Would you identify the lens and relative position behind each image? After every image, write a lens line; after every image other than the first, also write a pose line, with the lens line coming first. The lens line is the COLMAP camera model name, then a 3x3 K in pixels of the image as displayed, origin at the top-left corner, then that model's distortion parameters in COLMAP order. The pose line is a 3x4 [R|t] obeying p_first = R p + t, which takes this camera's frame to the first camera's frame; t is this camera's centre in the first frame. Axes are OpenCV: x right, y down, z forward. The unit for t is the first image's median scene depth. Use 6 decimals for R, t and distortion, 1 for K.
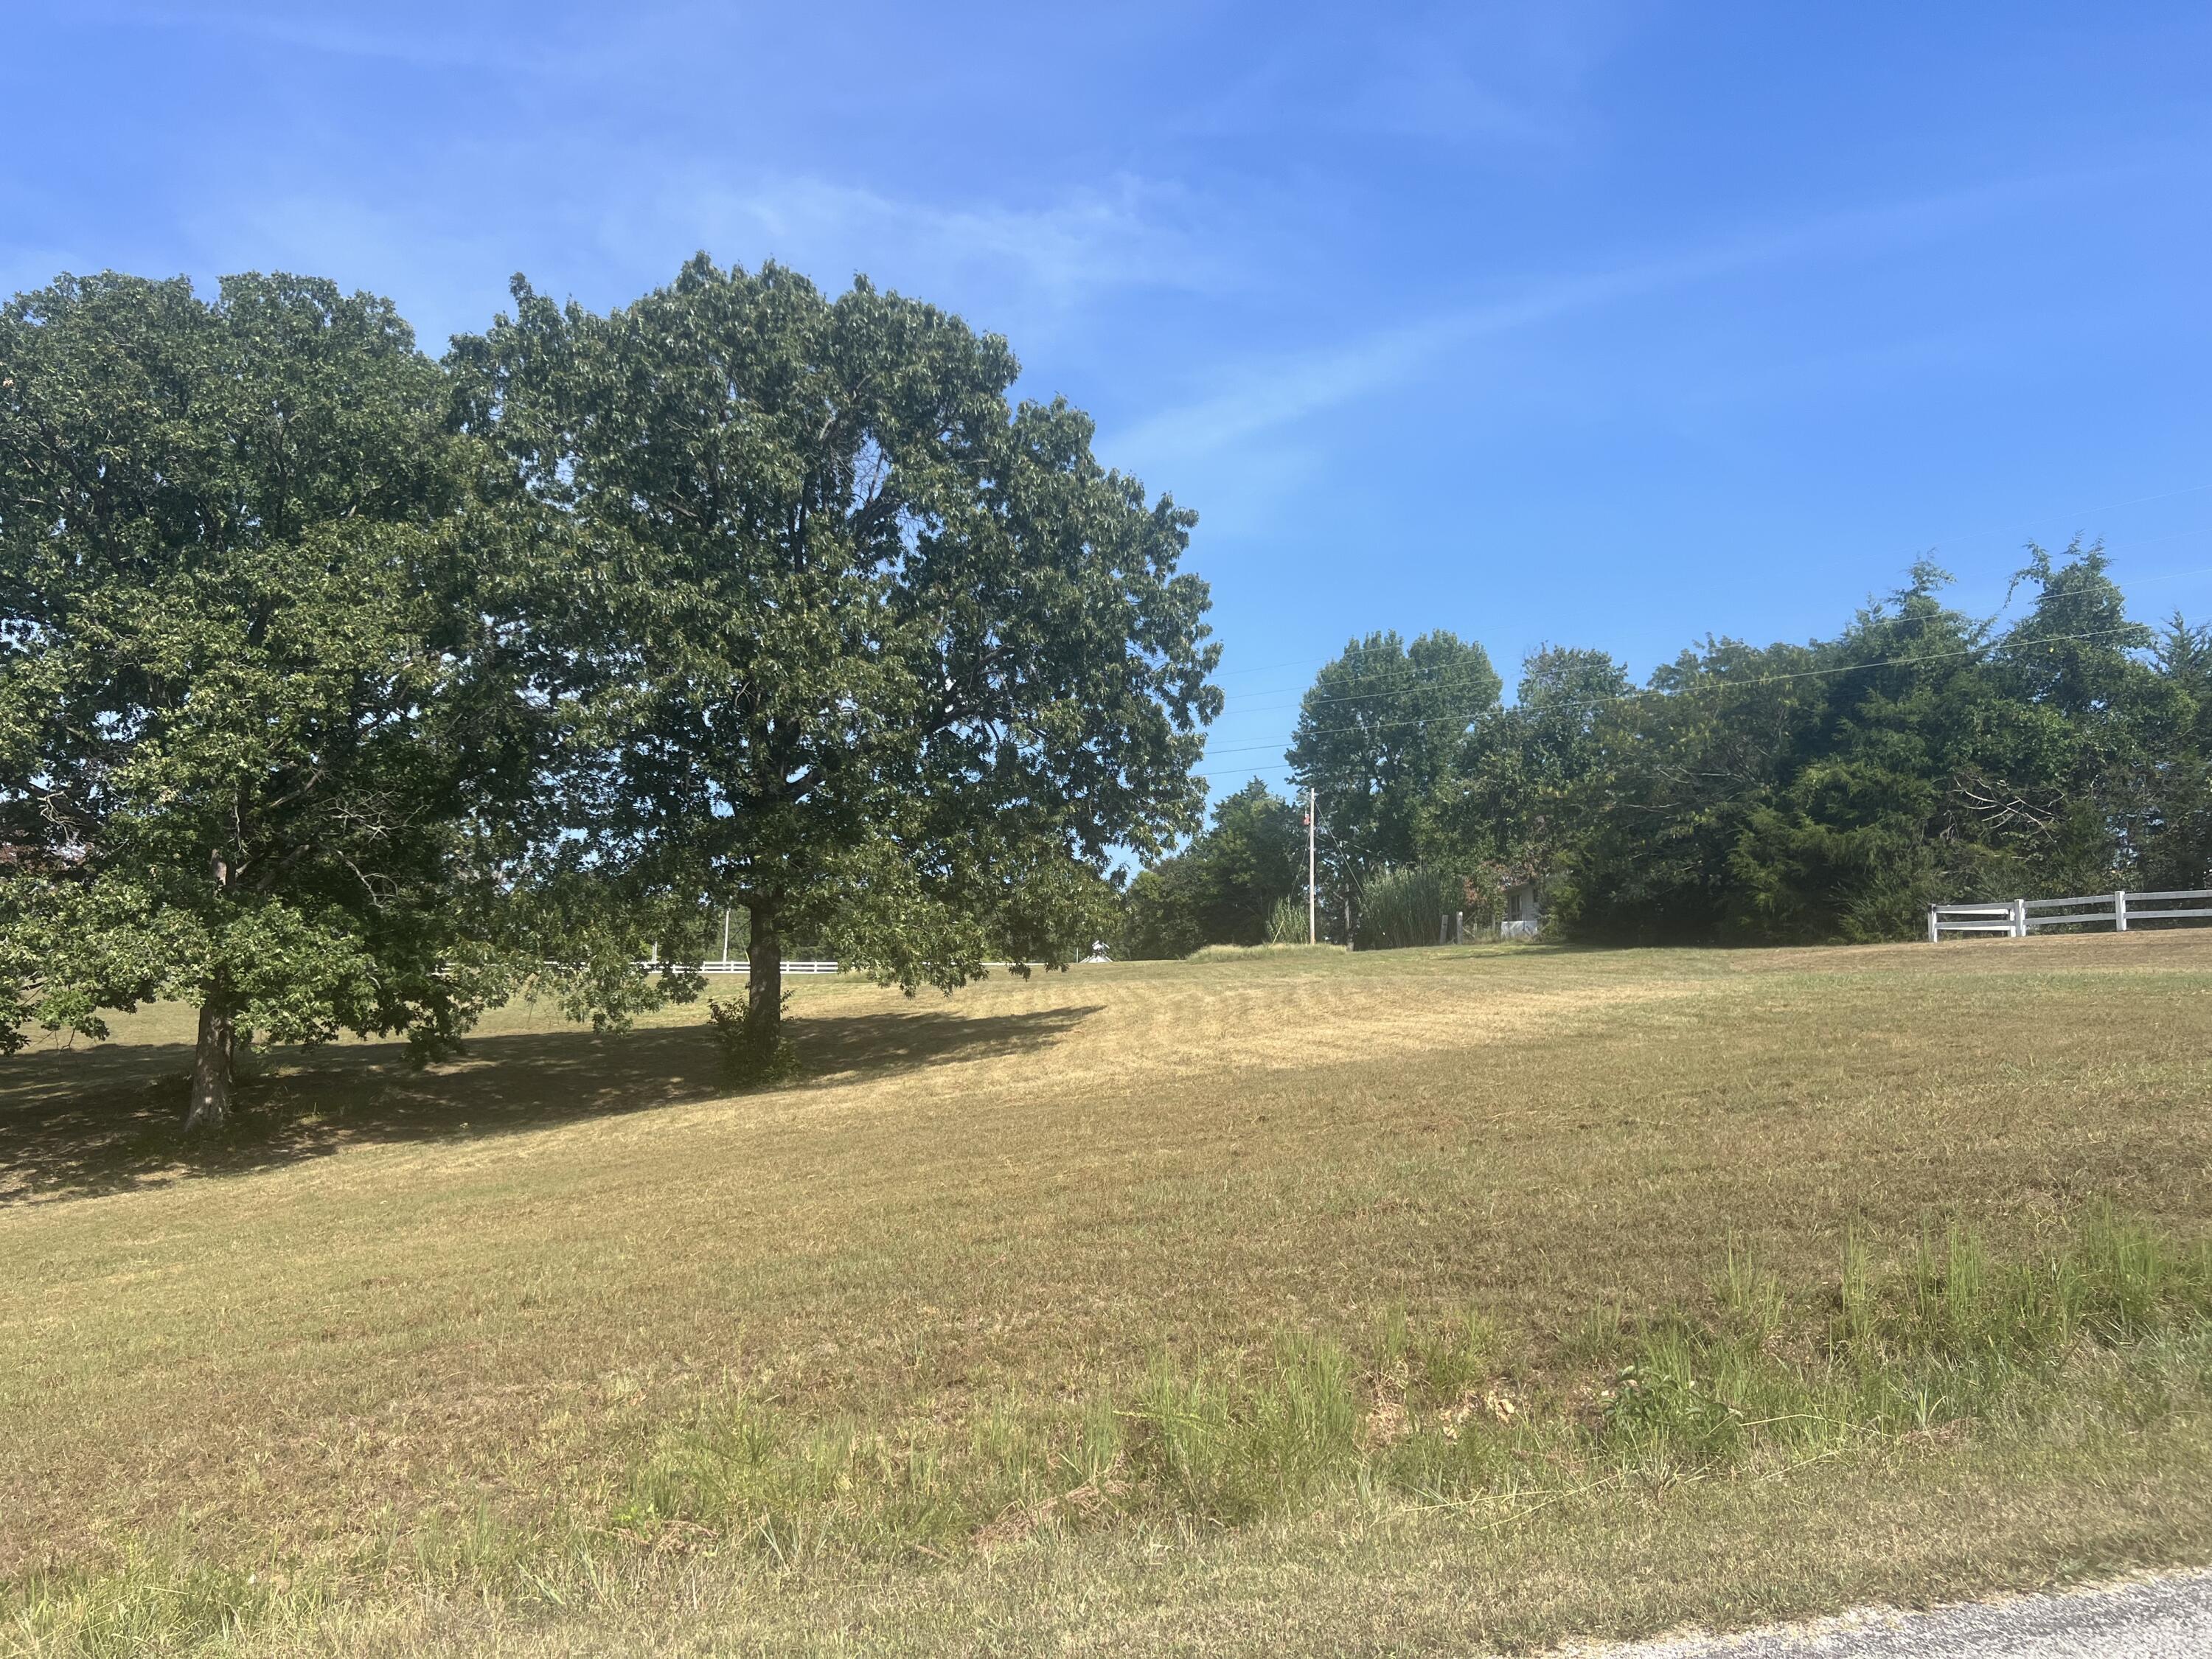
lens RADIAL K [[1642.0, 0, 1097.4], [0, 1642.0, 851.4], [0, 0, 1]] dist [0.059510, -0.069800]
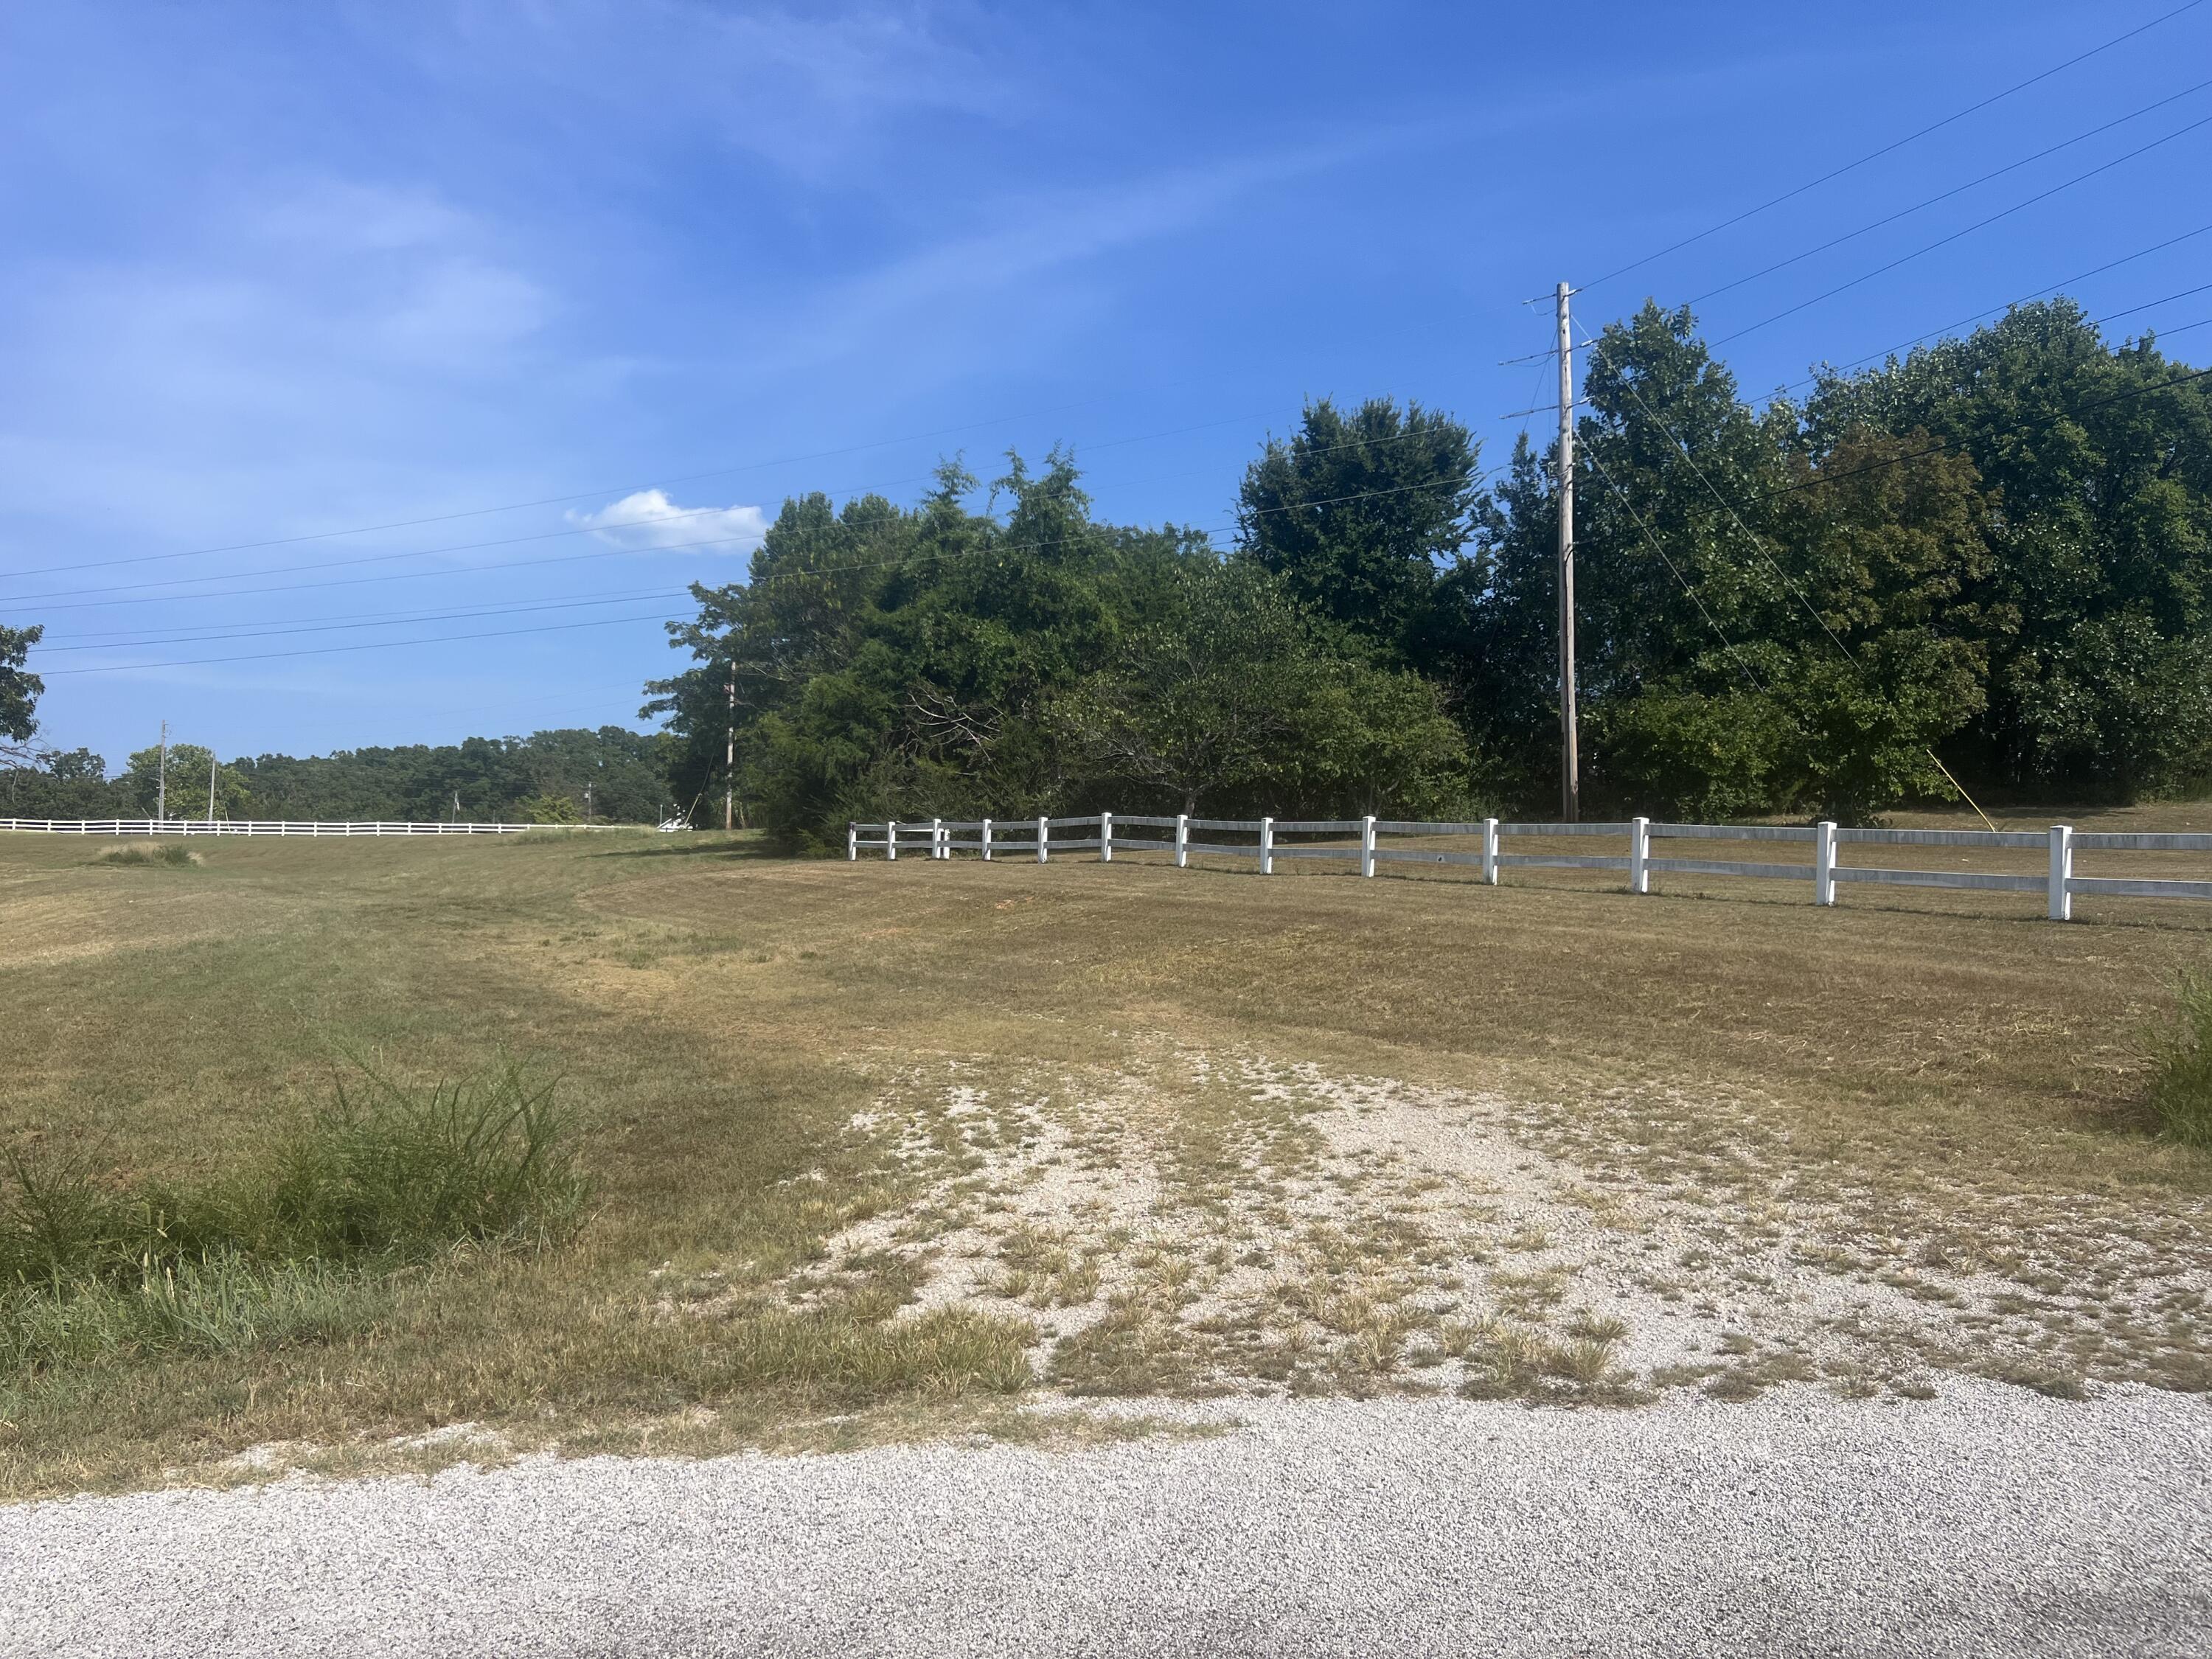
lens RADIAL K [[1642.0, 0, 1084.2], [0, 1642.0, 890.1], [0, 0, 1]] dist [0.059510, -0.069800]
pose [[0.994681, 0.019824, 0.101078, 0.517608], [-0.030661, 0.993806, 0.106819, -0.035170], [-0.098334, -0.109350, 0.989127, 0.019154]]
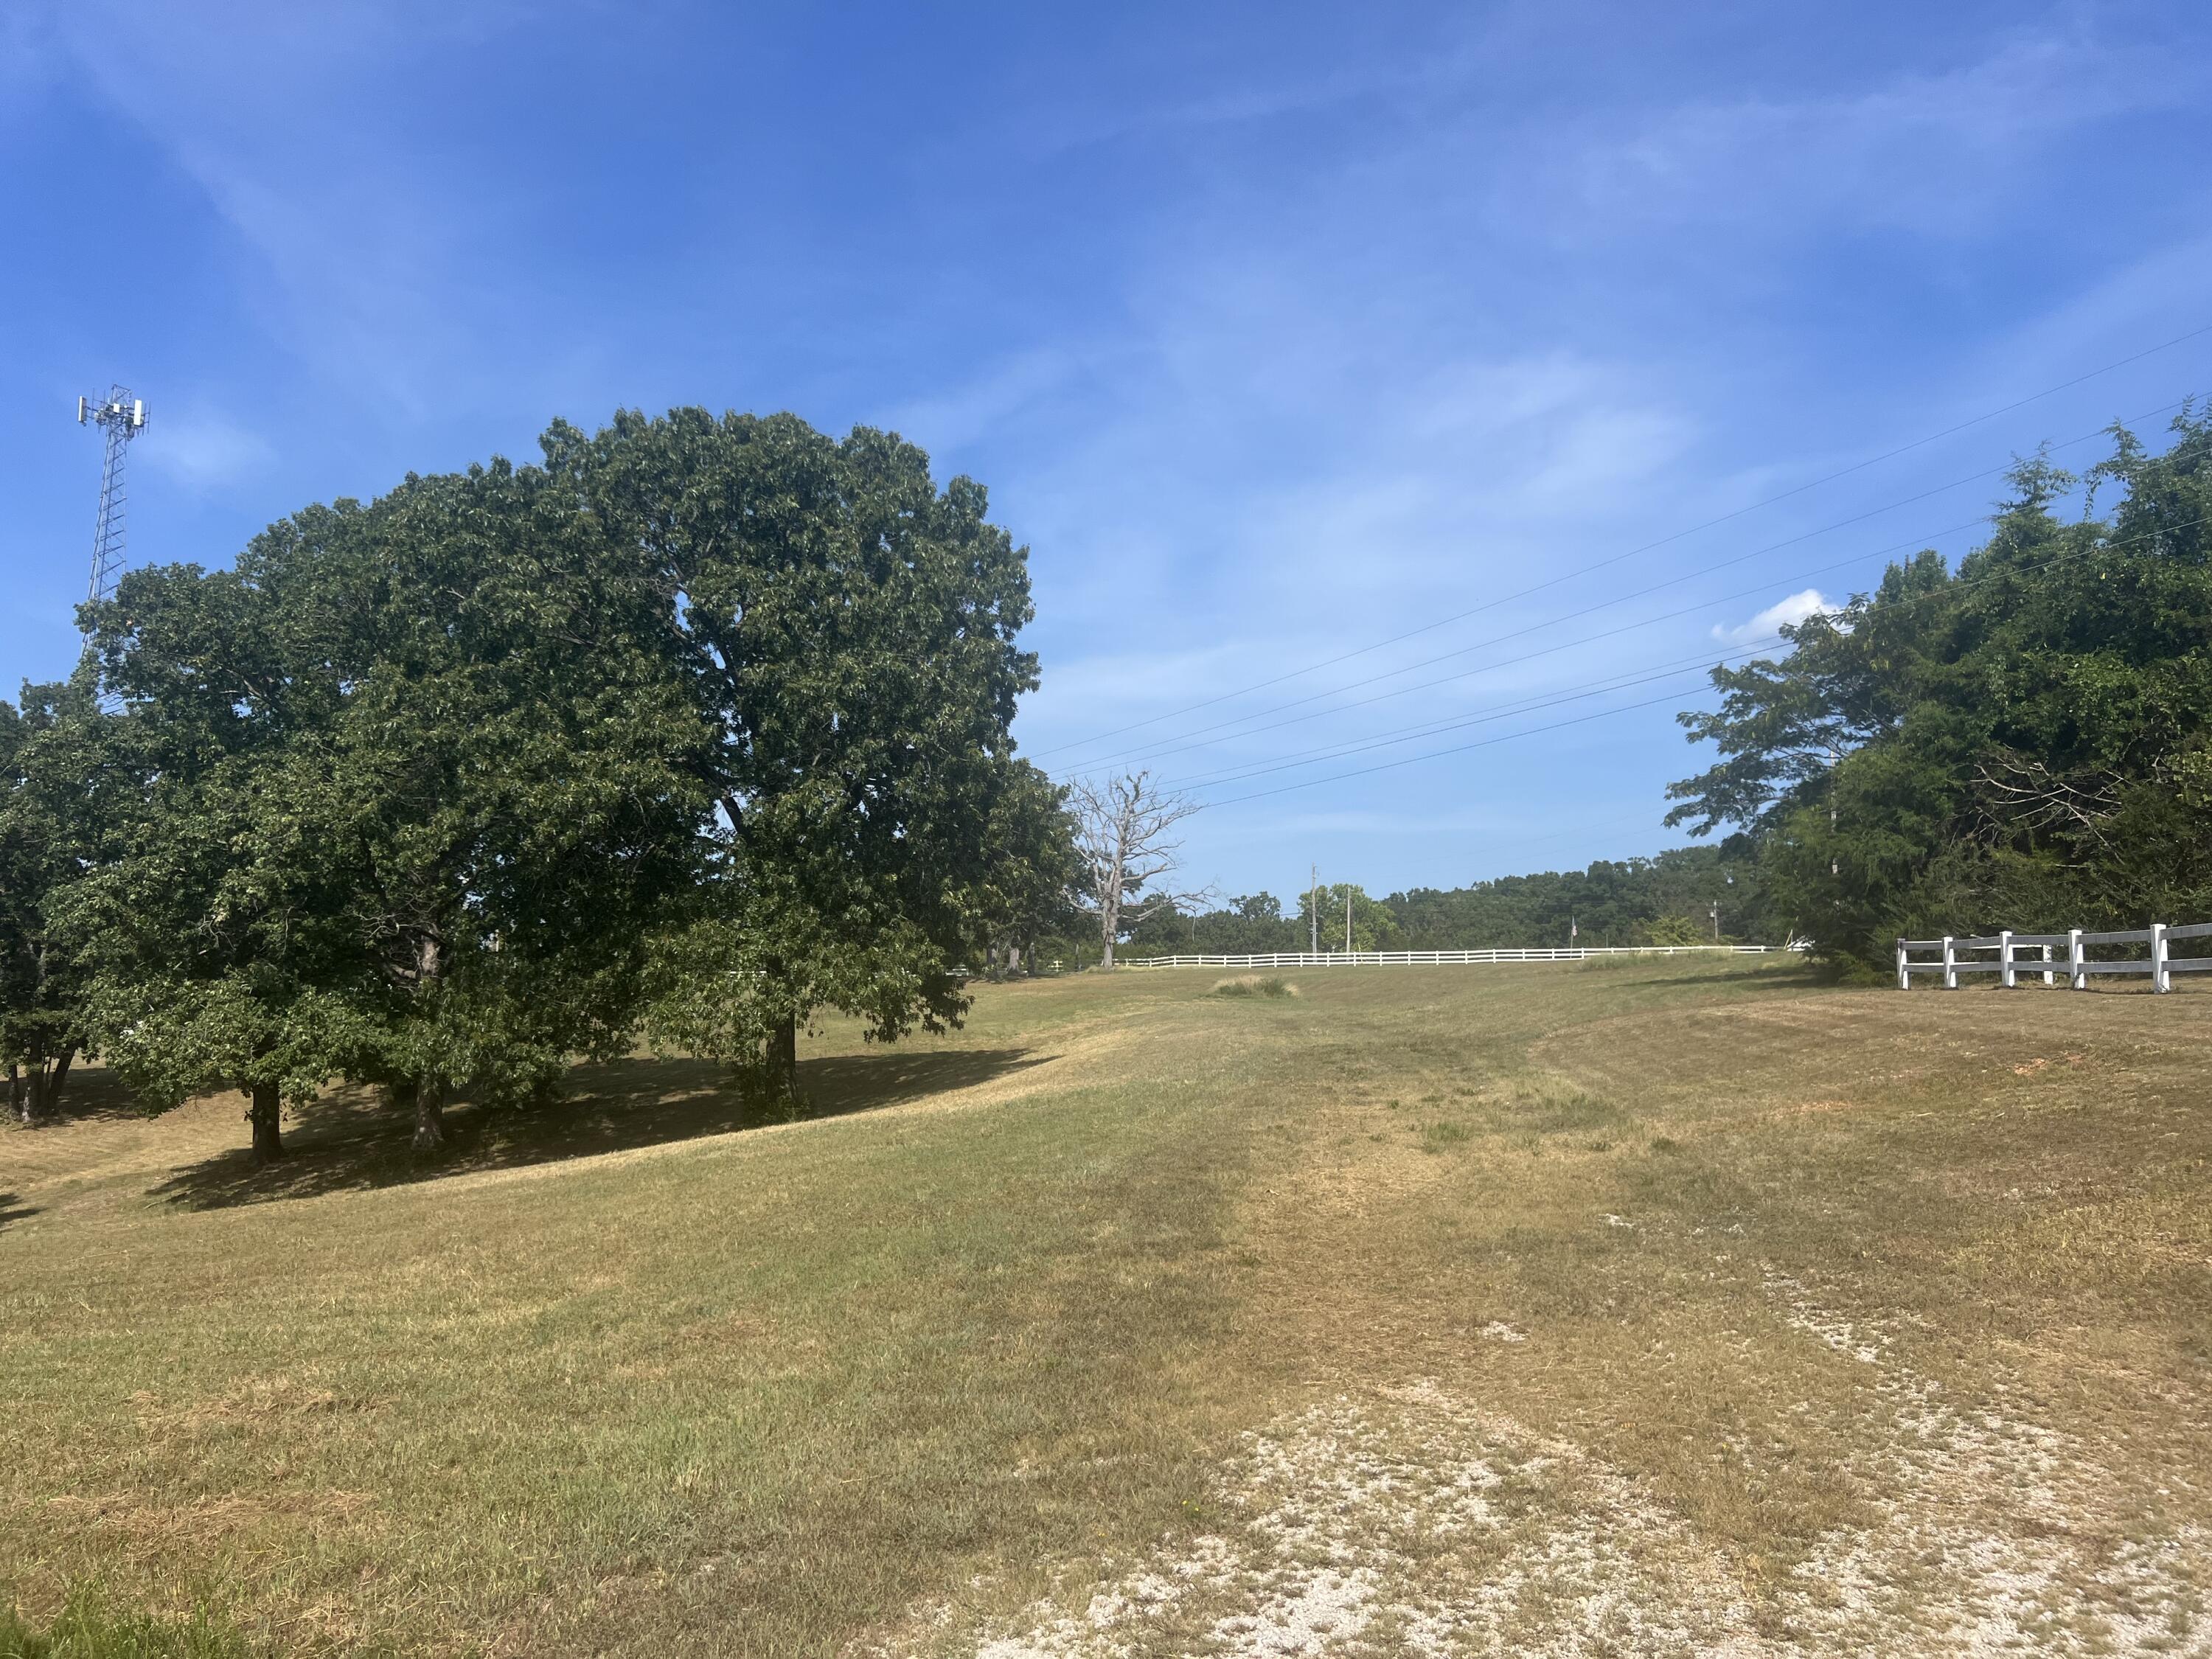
lens RADIAL K [[1642.0, 0, 1088.3], [0, 1642.0, 820.2], [0, 0, 1]] dist [0.059510, -0.069800]
pose [[0.840907, -0.049182, -0.538940, 0.574267], [0.048833, 0.998695, -0.014945, -0.027367], [0.538972, -0.013751, 0.842212, 0.166335]]
